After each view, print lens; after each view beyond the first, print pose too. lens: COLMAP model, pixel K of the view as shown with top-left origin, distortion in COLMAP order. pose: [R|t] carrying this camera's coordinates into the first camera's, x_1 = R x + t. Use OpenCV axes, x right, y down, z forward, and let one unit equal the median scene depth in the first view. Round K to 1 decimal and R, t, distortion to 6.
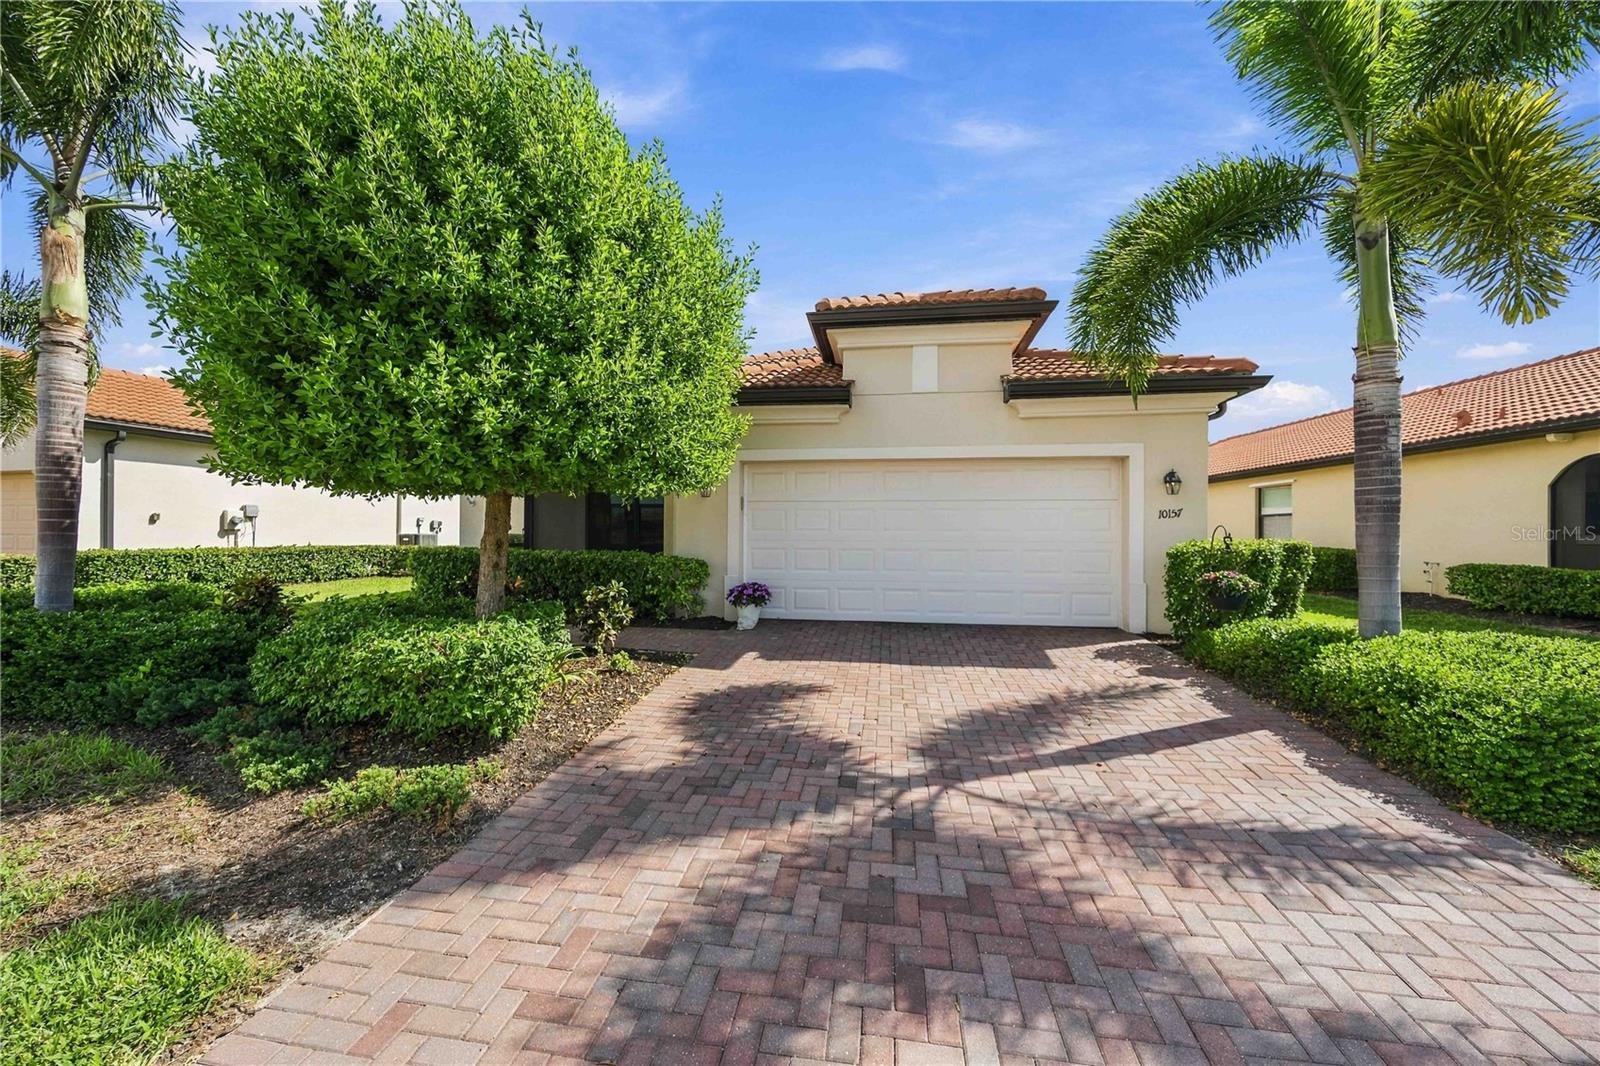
lens RADIAL K [[632.9, 0, 796.0], [0, 632.9, 534.0], [0, 0, 1]] dist [0.006376, -0.000075]
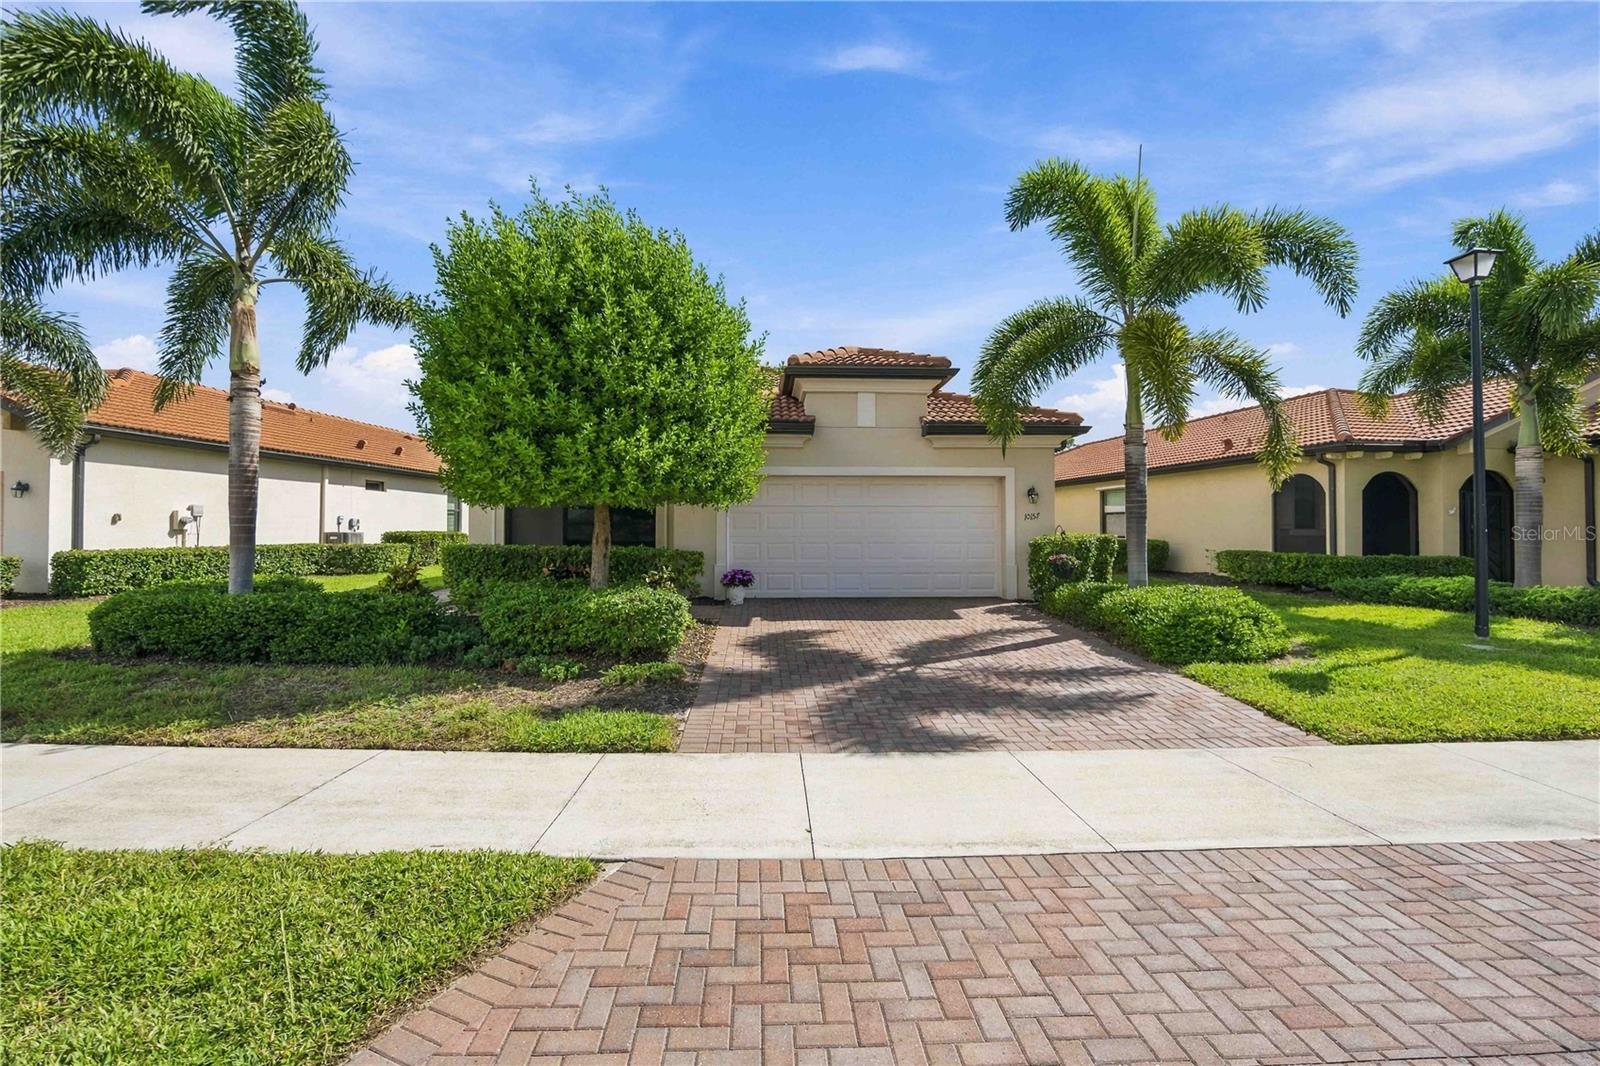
lens RADIAL K [[705.5, 0, 799.2], [0, 705.5, 529.2], [0, 0, 1]] dist [0.000680, -0.000072]
pose [[0.979946, -0.004624, 0.199207, -0.261995], [0.004357, 0.999989, 0.001781, -0.008476], [-0.199213, -0.000877, 0.979956, -0.492457]]
